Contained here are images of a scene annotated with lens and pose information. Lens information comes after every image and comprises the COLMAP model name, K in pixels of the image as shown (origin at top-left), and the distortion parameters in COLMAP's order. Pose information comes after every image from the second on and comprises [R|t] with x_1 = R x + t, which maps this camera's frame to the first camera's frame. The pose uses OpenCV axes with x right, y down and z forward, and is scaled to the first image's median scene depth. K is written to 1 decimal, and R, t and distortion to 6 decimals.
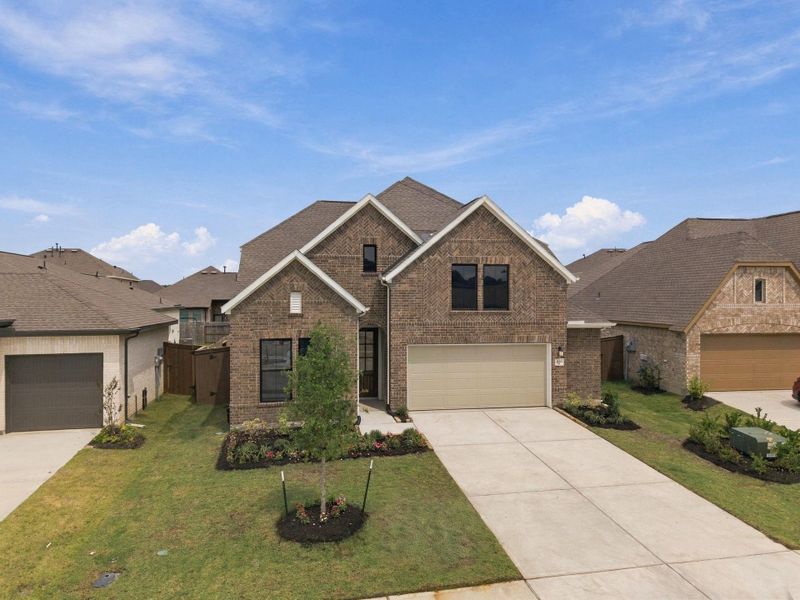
lens RADIAL K [[536.8, 0, 400.0], [0, 536.8, 300.0], [0, 0, 1]] dist [0.074277, -0.072433]
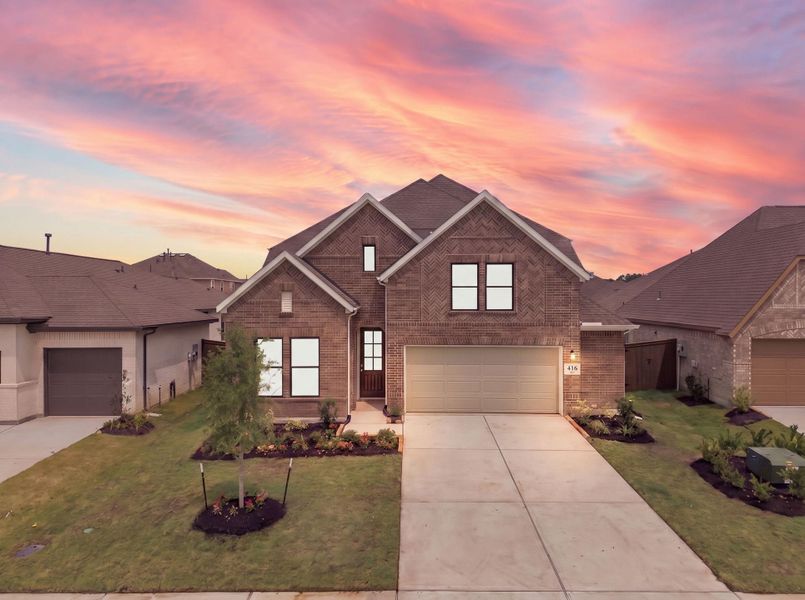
lens RADIAL K [[540.2, 0, 402.5], [0, 540.2, 300.0], [0, 0, 1]] dist [0.074277, -0.072433]
pose [[0.979044, 0.000371, -0.203647, 0.212894], [-0.000309, 1.000000, 0.000337, 0.000256], [0.203647, -0.000267, 0.979044, 0.027217]]
